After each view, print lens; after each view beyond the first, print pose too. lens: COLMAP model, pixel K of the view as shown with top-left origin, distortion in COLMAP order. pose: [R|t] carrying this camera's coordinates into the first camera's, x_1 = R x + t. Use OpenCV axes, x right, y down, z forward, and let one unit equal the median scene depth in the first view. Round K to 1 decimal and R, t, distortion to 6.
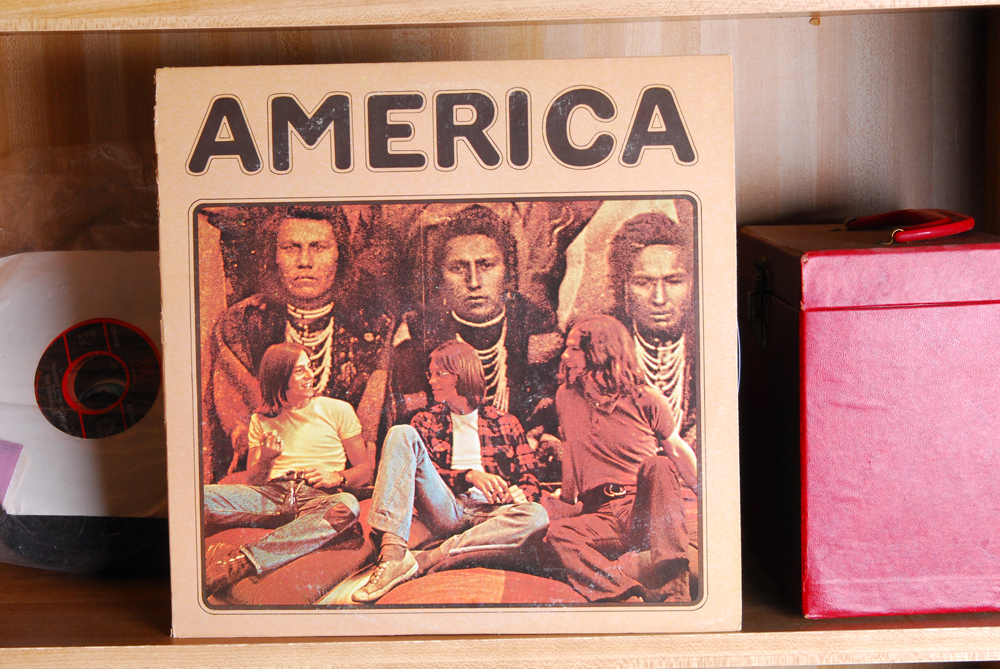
lens RADIAL K [[1756.6, 0, 497.0], [0, 1756.6, 387.2], [0, 0, 1]] dist [0.007193, 0.000000]
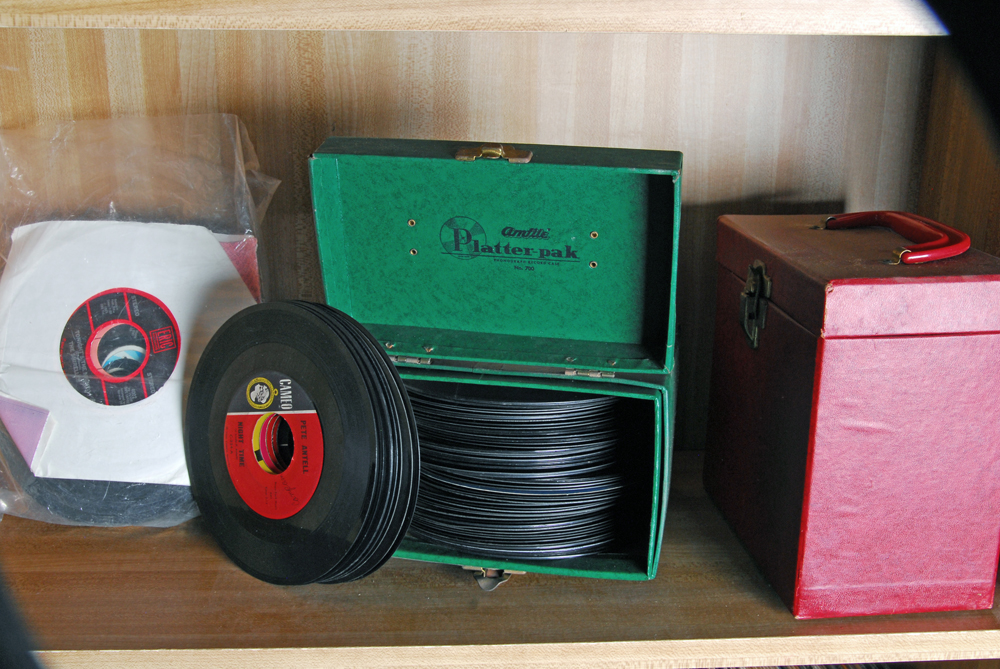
lens RADIAL K [[1065.4, 0, 490.5], [0, 1065.4, 348.0], [0, 0, 1]] dist [-0.034835, 0.000000]
pose [[0.997739, 0.015467, 0.065408, -0.050278], [-0.024405, 0.990112, 0.138142, -0.110123], [-0.062625, -0.139426, 0.988250, 0.392039]]
